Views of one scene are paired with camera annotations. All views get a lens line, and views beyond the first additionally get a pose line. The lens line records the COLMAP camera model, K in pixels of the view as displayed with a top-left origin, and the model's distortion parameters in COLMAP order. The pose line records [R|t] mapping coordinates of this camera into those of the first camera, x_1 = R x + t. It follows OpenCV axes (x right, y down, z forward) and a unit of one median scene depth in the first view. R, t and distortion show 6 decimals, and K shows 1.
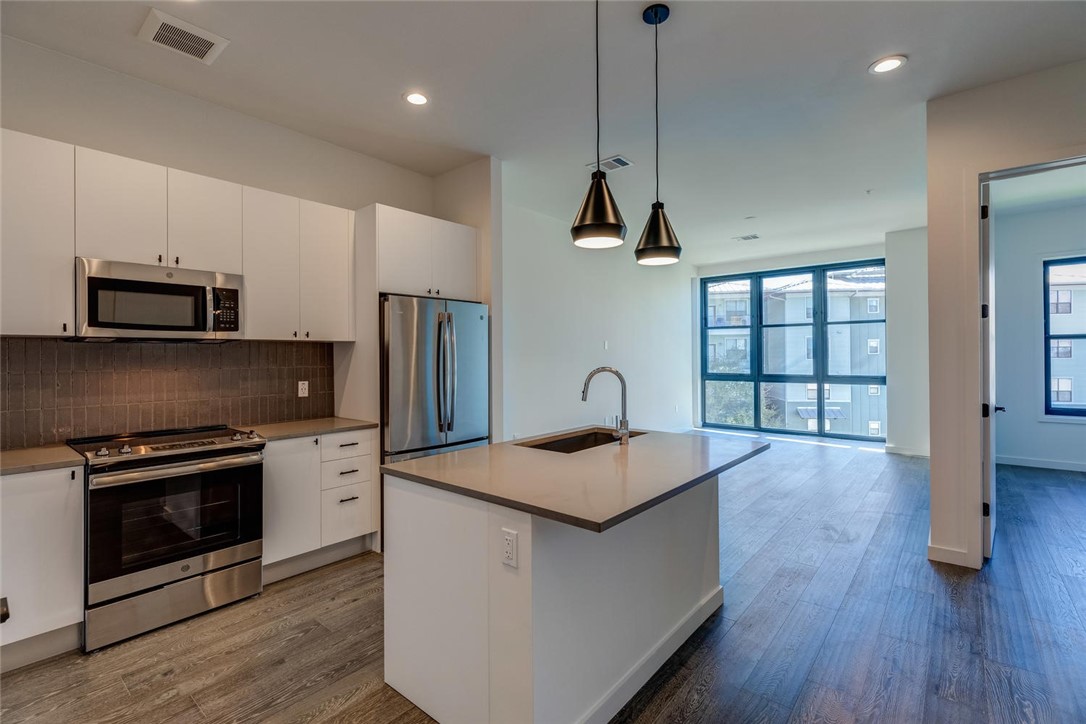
lens RADIAL K [[494.7, 0, 540.2], [0, 494.7, 354.1], [0, 0, 1]] dist [0.005529, -0.001771]
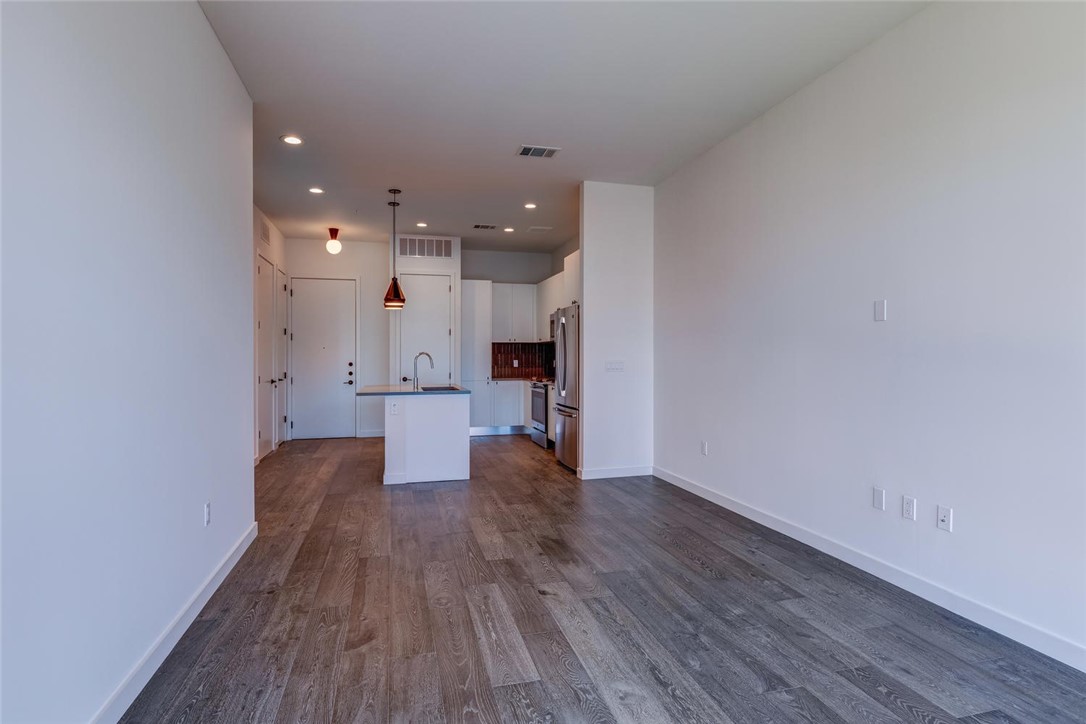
lens RADIAL K [[539.6, 0, 540.5], [0, 539.6, 356.1], [0, 0, 1]] dist [-0.008024, 0.000480]
pose [[-0.567427, 0.008765, -0.823377, 1.443386], [0.008912, 0.999950, 0.004503, 0.031671], [0.823376, -0.004783, -0.567477, 2.277184]]
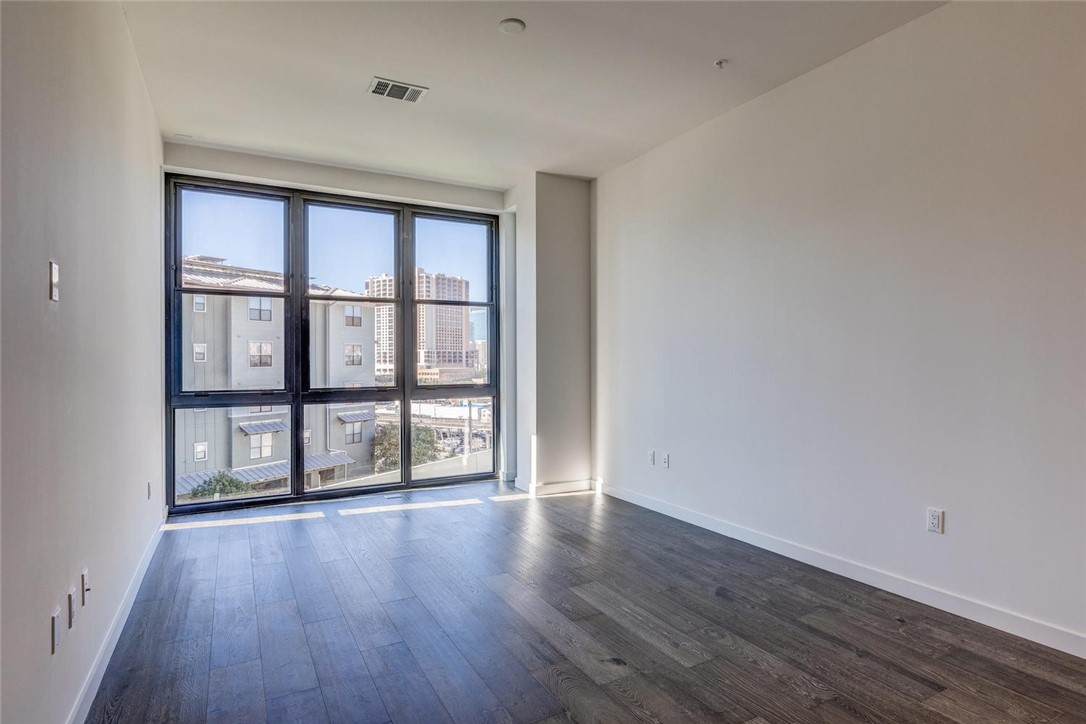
lens RADIAL K [[563.3, 0, 541.1], [0, 563.3, 364.7], [0, 0, 1]] dist [-0.044857, -0.001387]
pose [[0.350959, 0.004417, 0.936380, -0.023915], [-0.003762, 0.999987, -0.003307, 0.045247], [-0.936383, -0.002362, 0.350971, 1.603447]]
